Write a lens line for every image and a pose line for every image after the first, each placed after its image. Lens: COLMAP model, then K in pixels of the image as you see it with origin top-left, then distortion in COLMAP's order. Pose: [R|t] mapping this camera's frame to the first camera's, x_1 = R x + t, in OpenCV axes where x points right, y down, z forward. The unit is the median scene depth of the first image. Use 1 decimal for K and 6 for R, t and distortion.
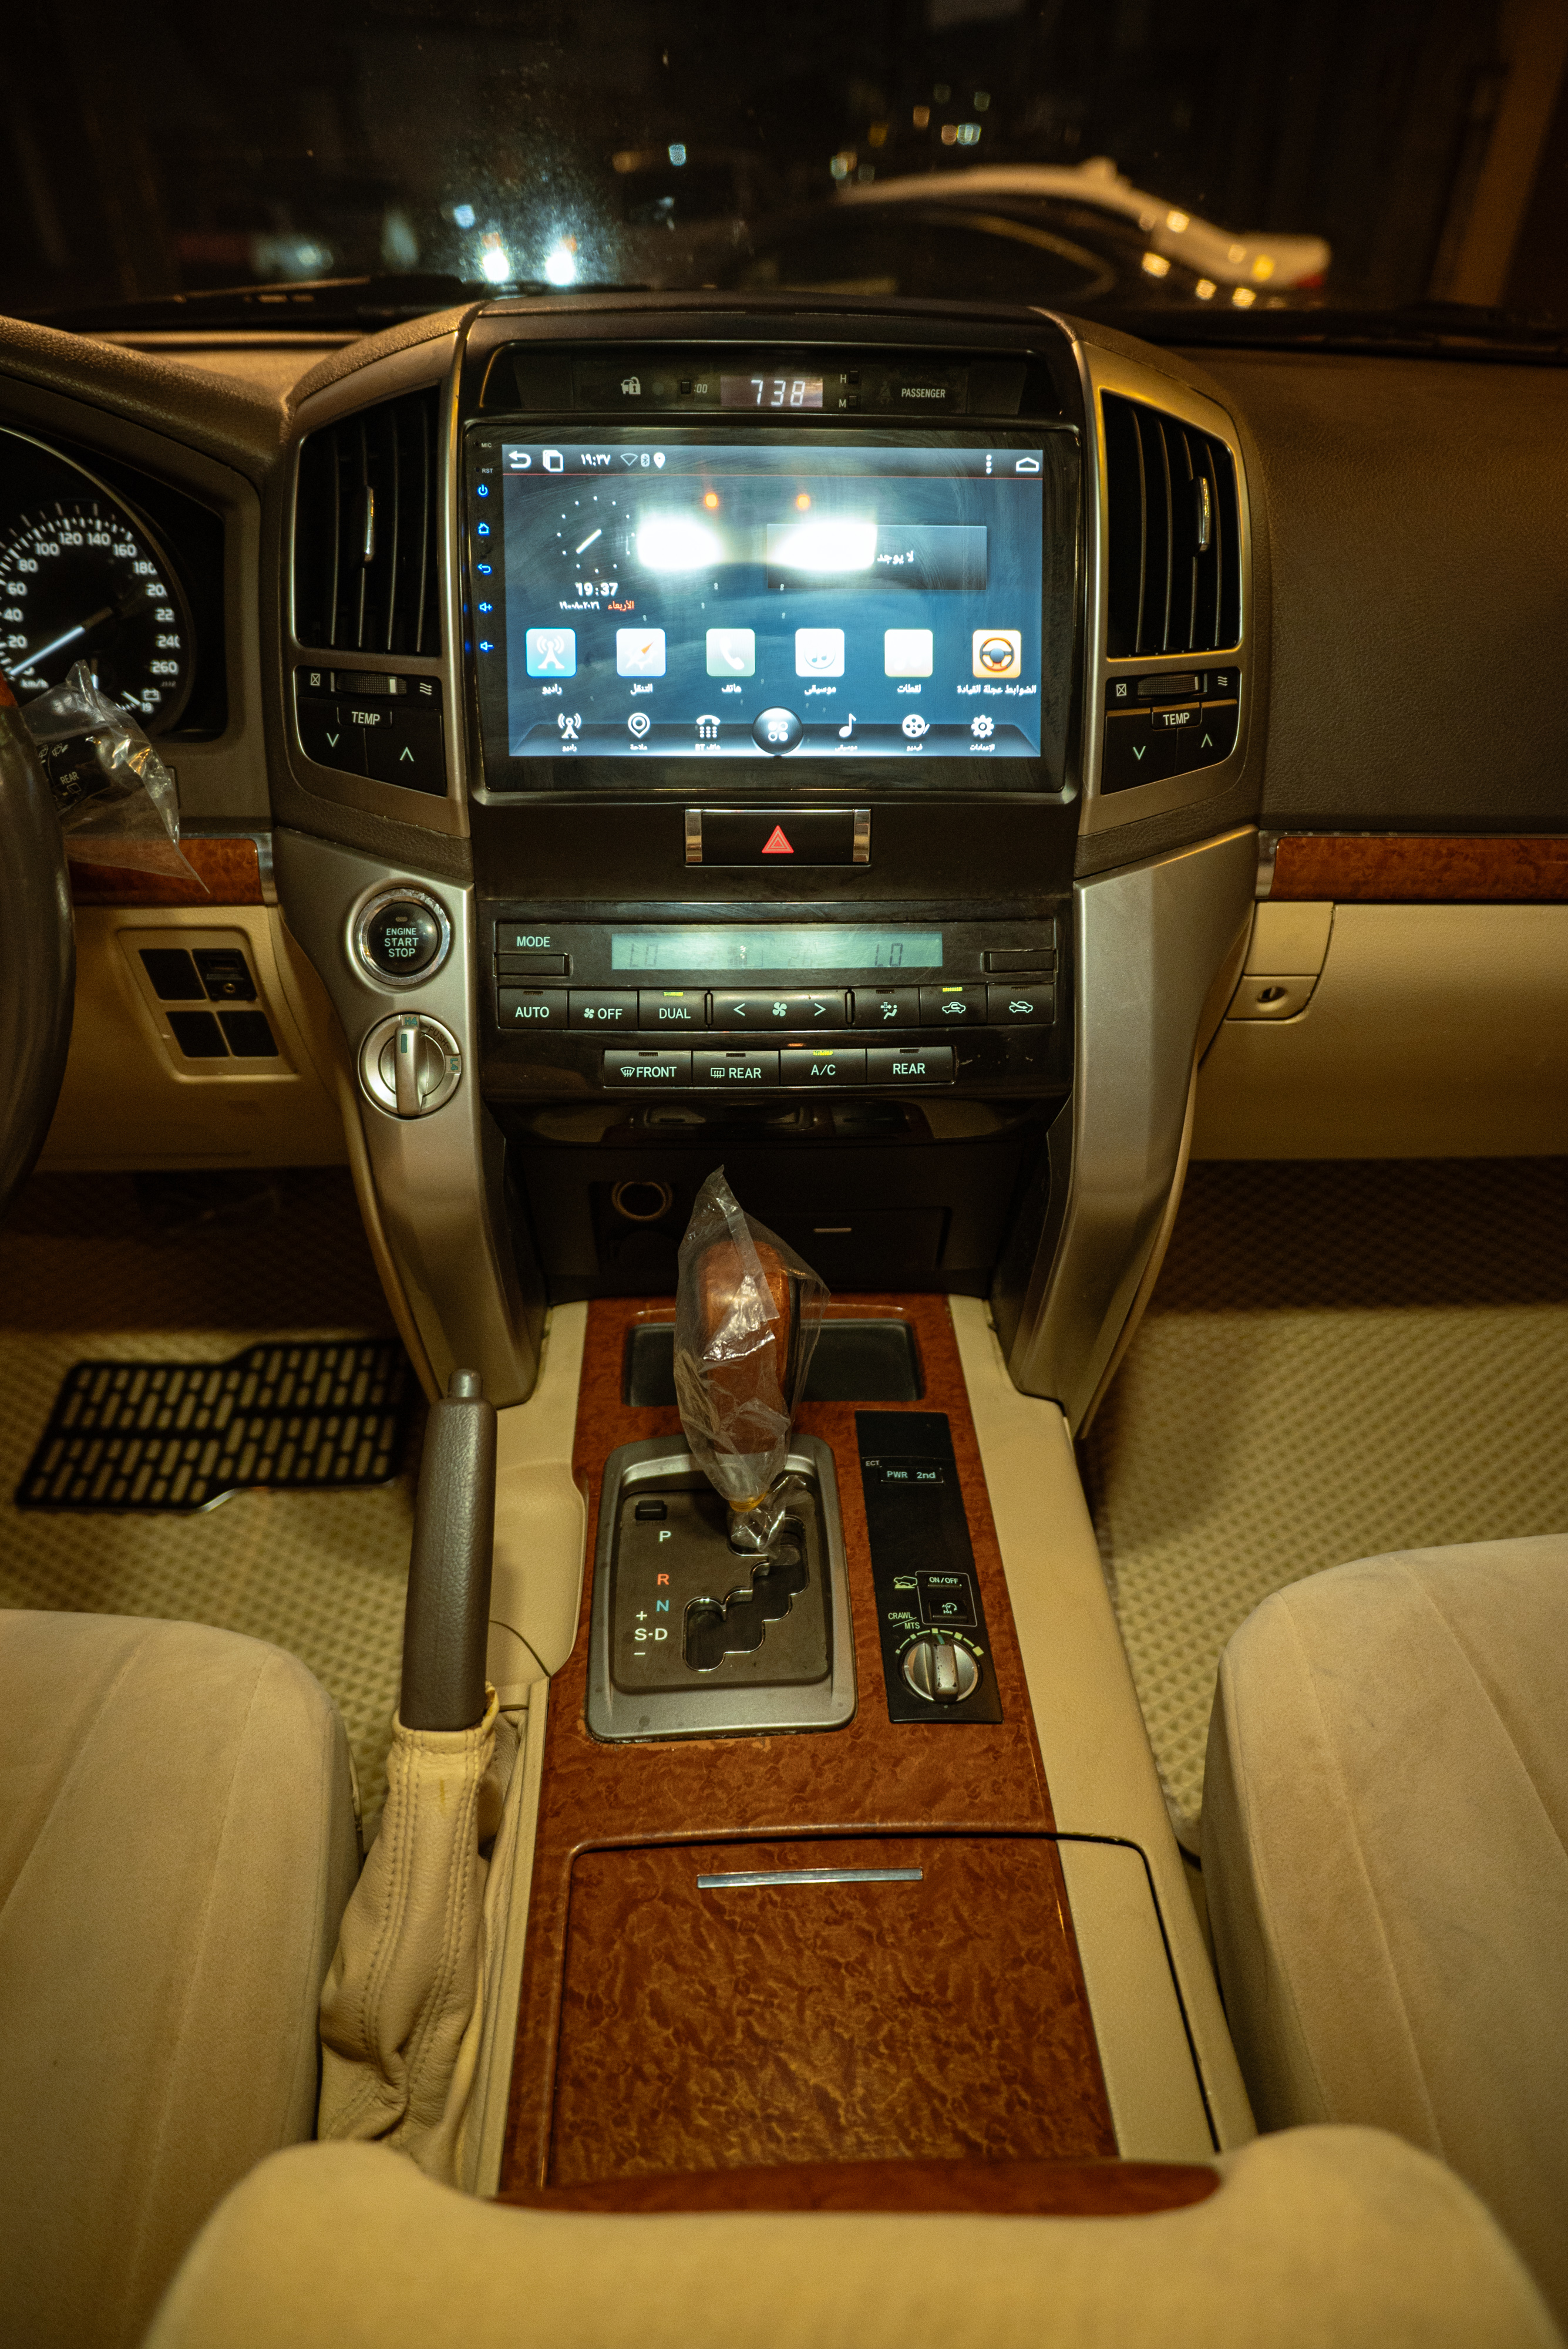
lens RADIAL K [[1389.3, 0, 773.5], [0, 1389.3, 1164.8], [0, 0, 1]] dist [-0.066652, 0.045341]
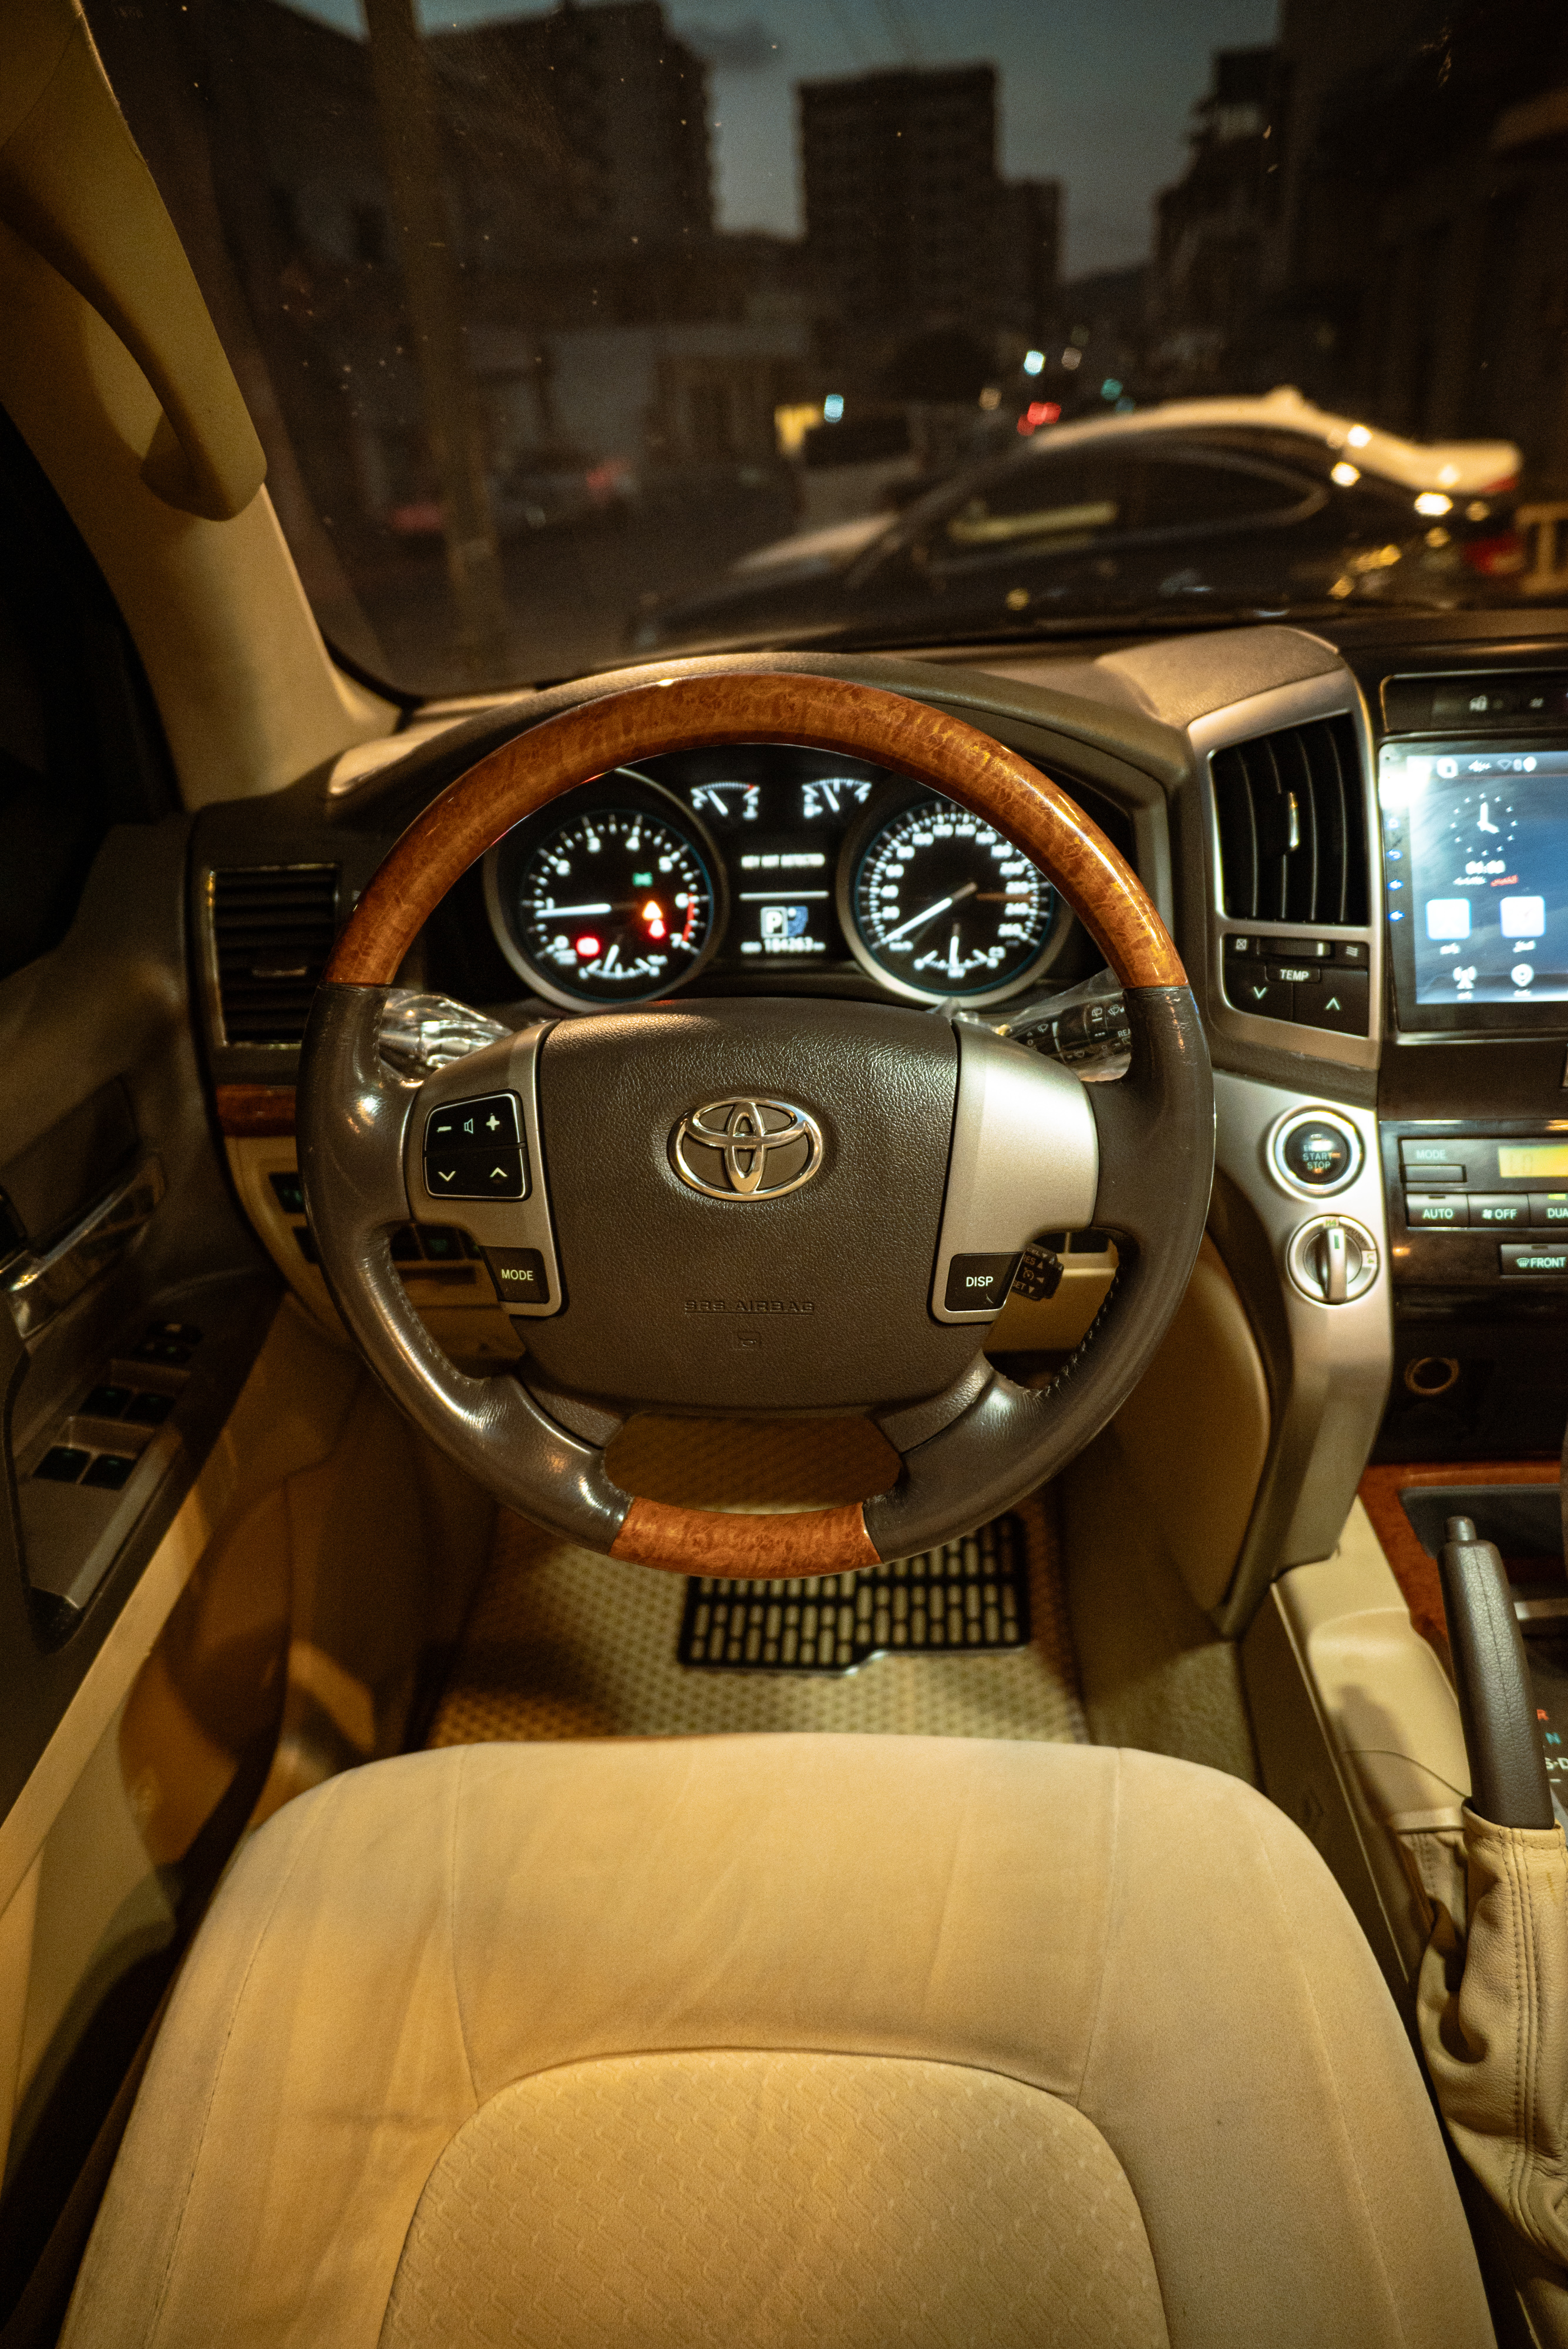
lens RADIAL K [[1398.2, 0, 784.0], [0, 1398.2, 1174.5], [0, 0, 1]] dist [-0.063440, 0.044794]
pose [[0.993321, -0.018710, -0.113855, -0.587202], [0.003840, 0.991578, -0.129451, 0.007616], [0.115318, 0.128149, 0.985028, -0.232842]]
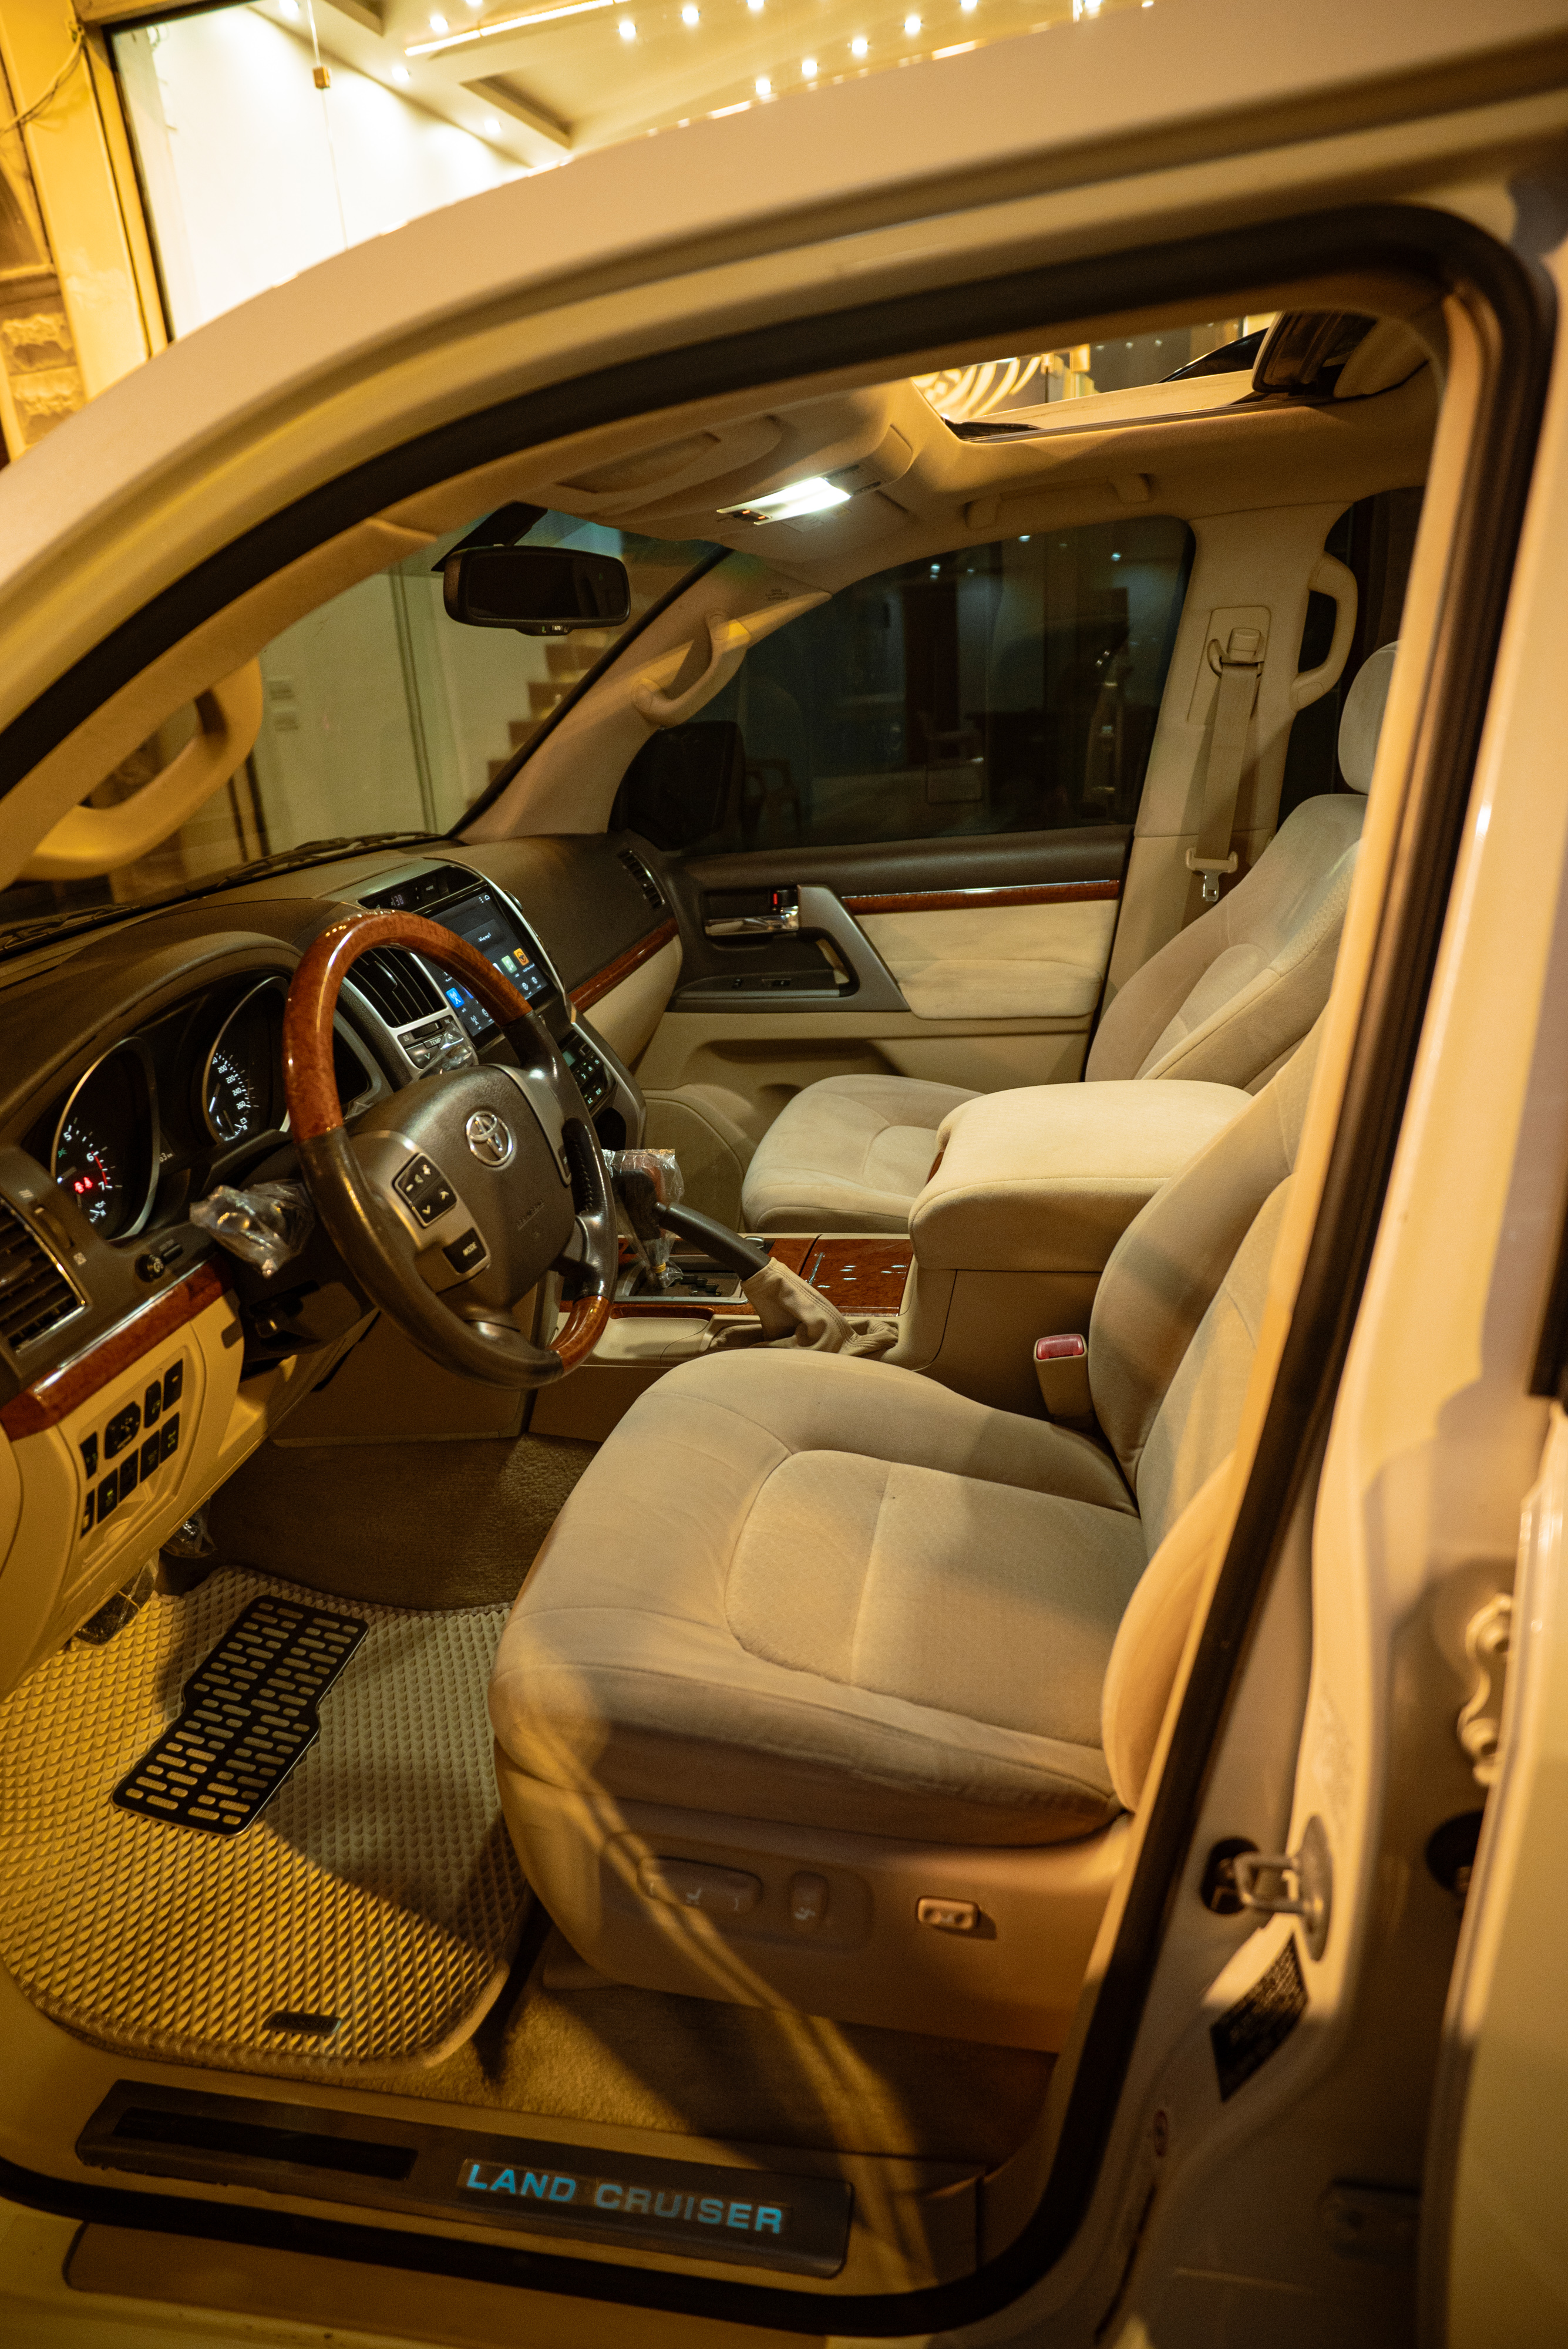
lens RADIAL K [[1389.3, 0, 773.5], [0, 1389.3, 1164.8], [0, 0, 1]] dist [-0.066652, 0.045341]
pose [[0.231139, -0.369035, 0.900215, -2.271159], [0.626398, 0.764433, 0.152539, -0.160335], [-0.744446, 0.528635, 0.407853, -0.273004]]
